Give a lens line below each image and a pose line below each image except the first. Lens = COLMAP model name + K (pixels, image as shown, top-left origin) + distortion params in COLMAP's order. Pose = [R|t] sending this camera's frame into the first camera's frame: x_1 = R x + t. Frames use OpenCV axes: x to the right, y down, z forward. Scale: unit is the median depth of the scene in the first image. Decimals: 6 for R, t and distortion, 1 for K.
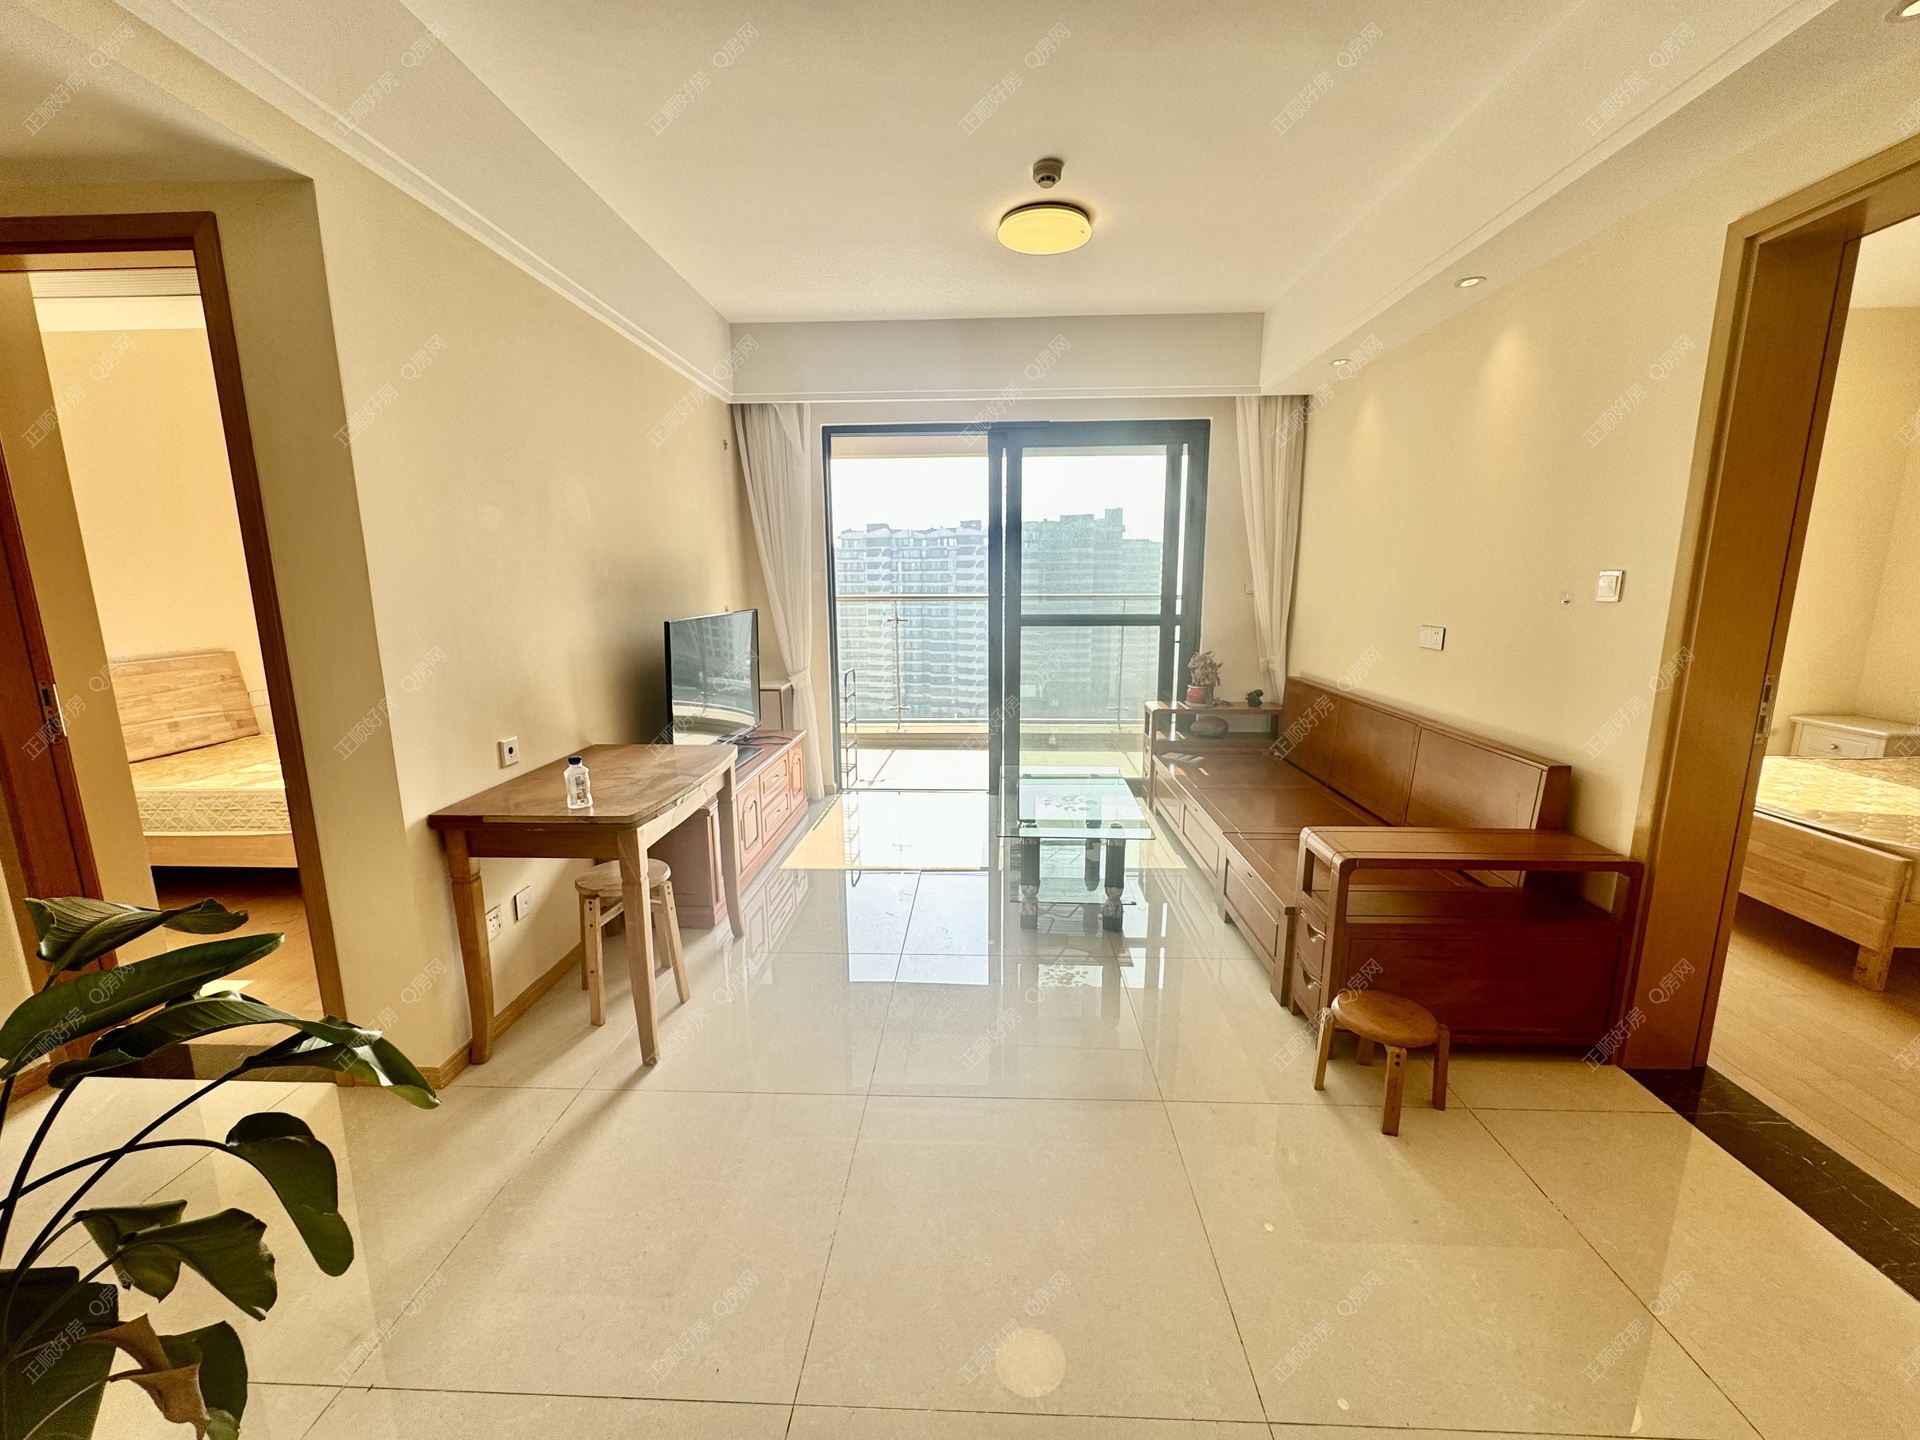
lens RADIAL K [[758.5, 0, 956.2], [0, 758.5, 719.8], [0, 0, 1]] dist [-0.000910, -0.000220]
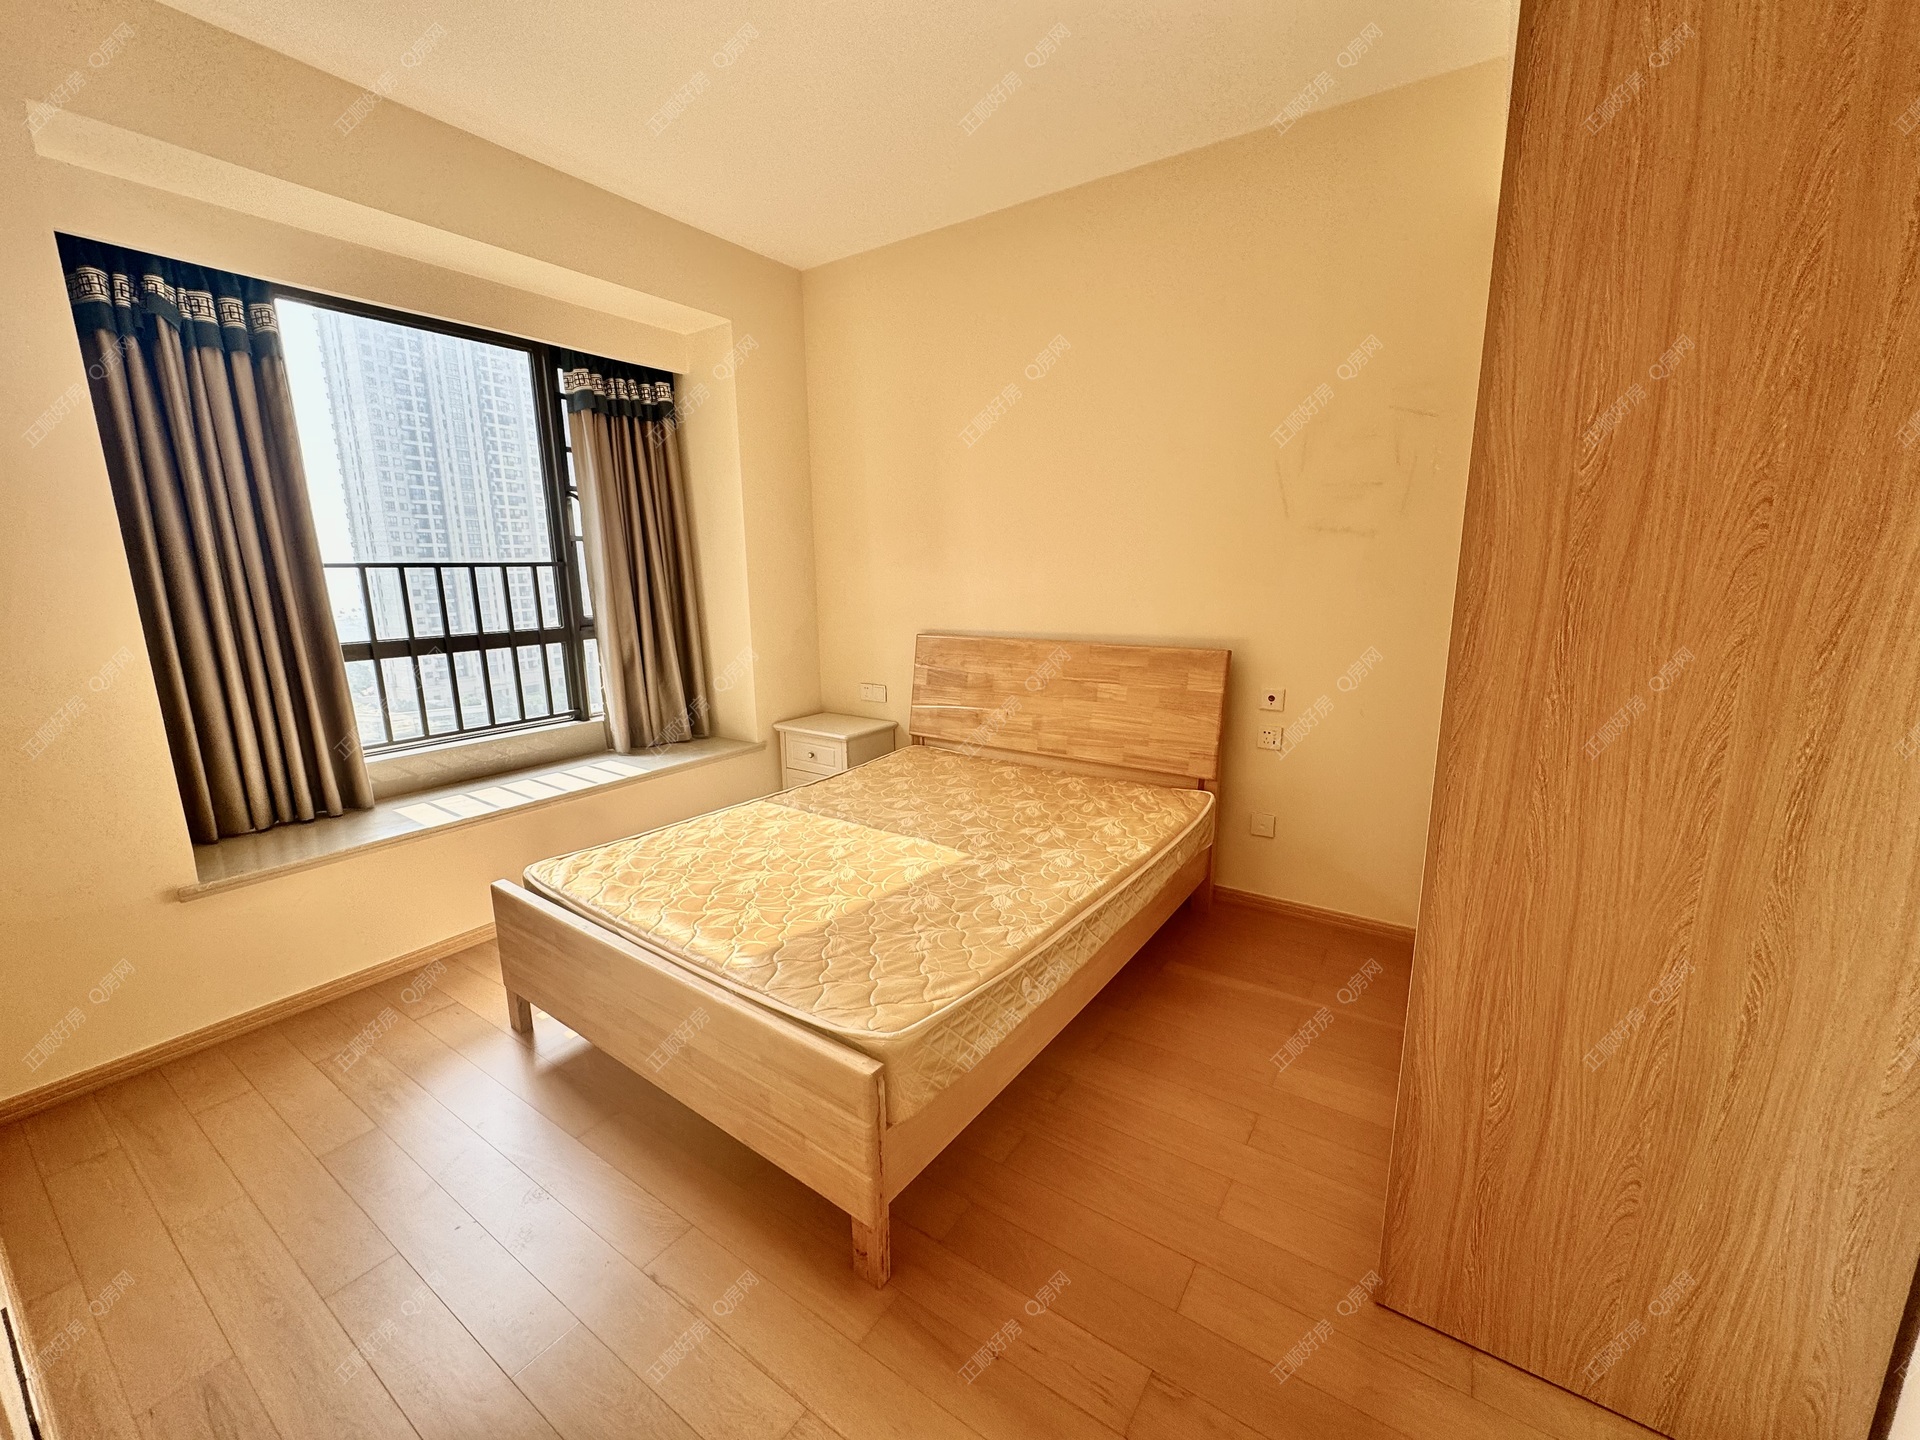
lens RADIAL K [[758.5, 0, 960.1], [0, 758.5, 717.5], [0, 0, 1]] dist [-0.000910, -0.000220]
pose [[0.520082, -0.167452, 0.837541, 0.430564], [0.156919, 0.982635, 0.099021, -0.057485], [-0.839578, 0.079927, 0.537327, 0.312355]]
